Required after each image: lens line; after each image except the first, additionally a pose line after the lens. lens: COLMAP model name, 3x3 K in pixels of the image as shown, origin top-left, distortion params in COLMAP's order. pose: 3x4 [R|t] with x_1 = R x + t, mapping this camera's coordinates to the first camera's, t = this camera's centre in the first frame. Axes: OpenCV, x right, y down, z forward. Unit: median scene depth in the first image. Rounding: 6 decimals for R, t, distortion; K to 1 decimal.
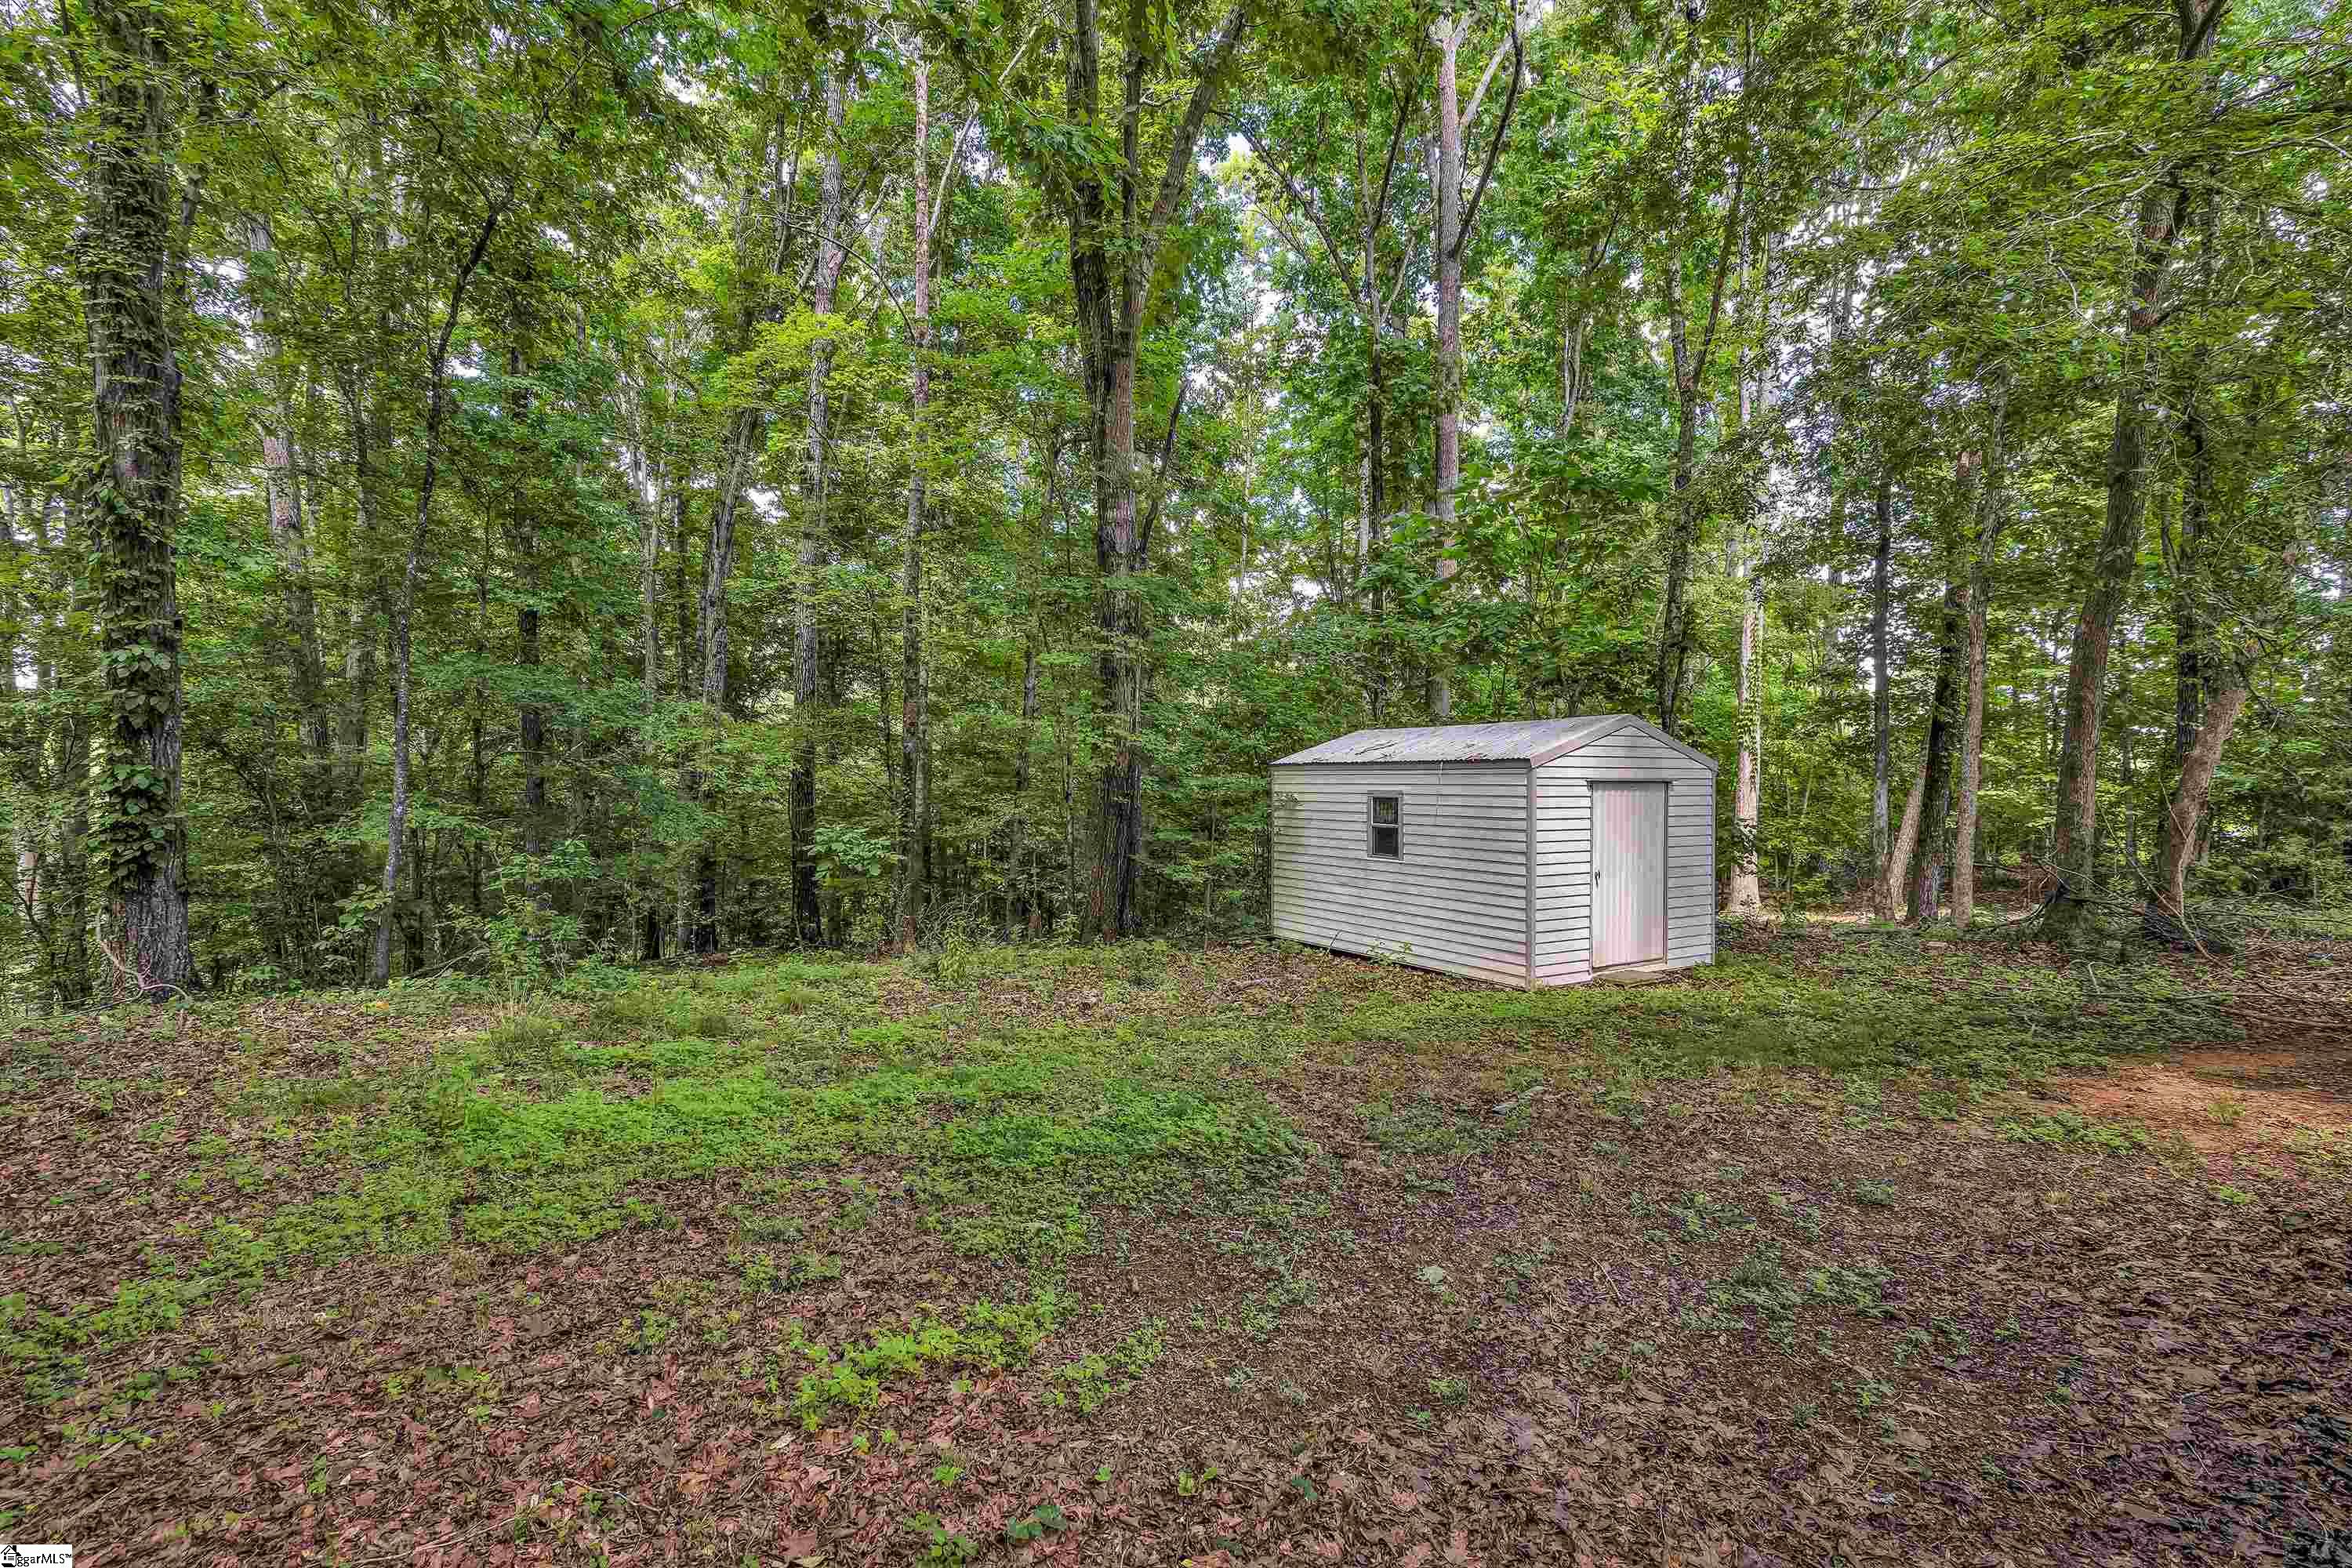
lens RADIAL K [[1062.3, 0, 1181.8], [0, 1062.3, 778.4], [0, 0, 1]] dist [-0.000378, 0.000767]
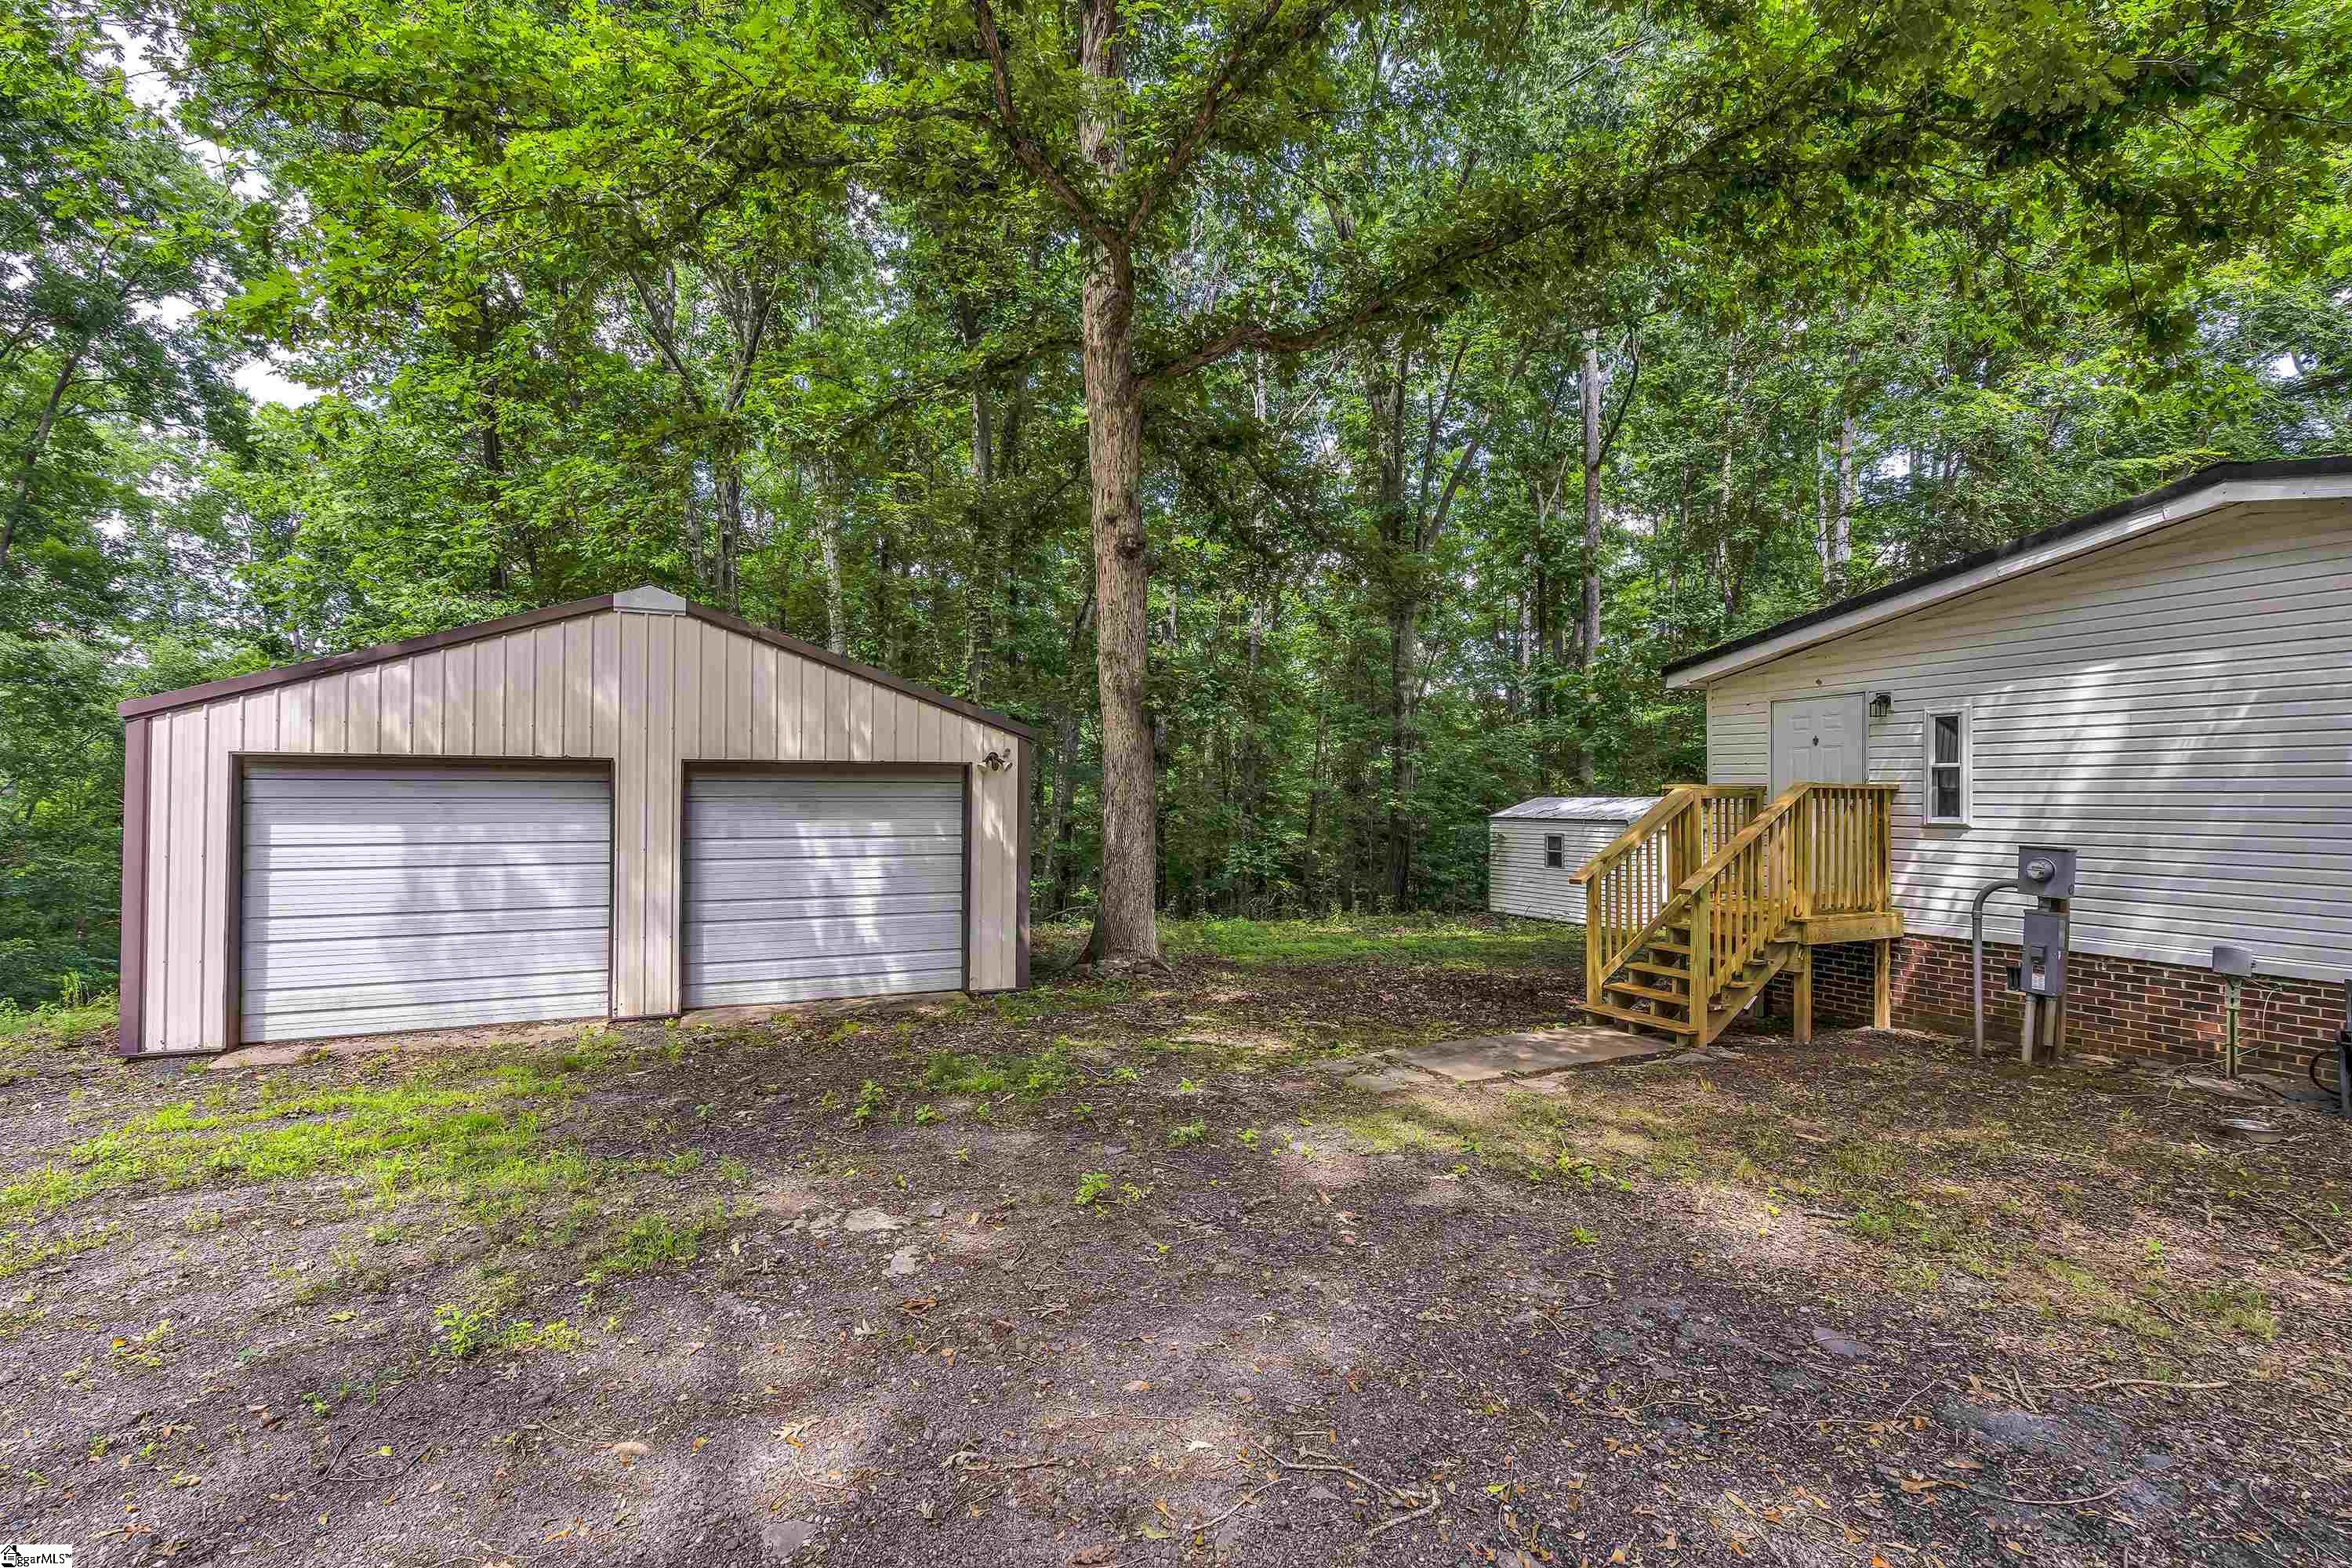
lens RADIAL K [[1062.3, 0, 1184.9], [0, 1062.3, 783.2], [0, 0, 1]] dist [-0.000378, 0.000767]
pose [[0.992129, 0.009299, -0.124875, -0.210872], [-0.012226, 0.999668, -0.022696, -0.024471], [0.124623, 0.024044, 0.991913, -0.900026]]
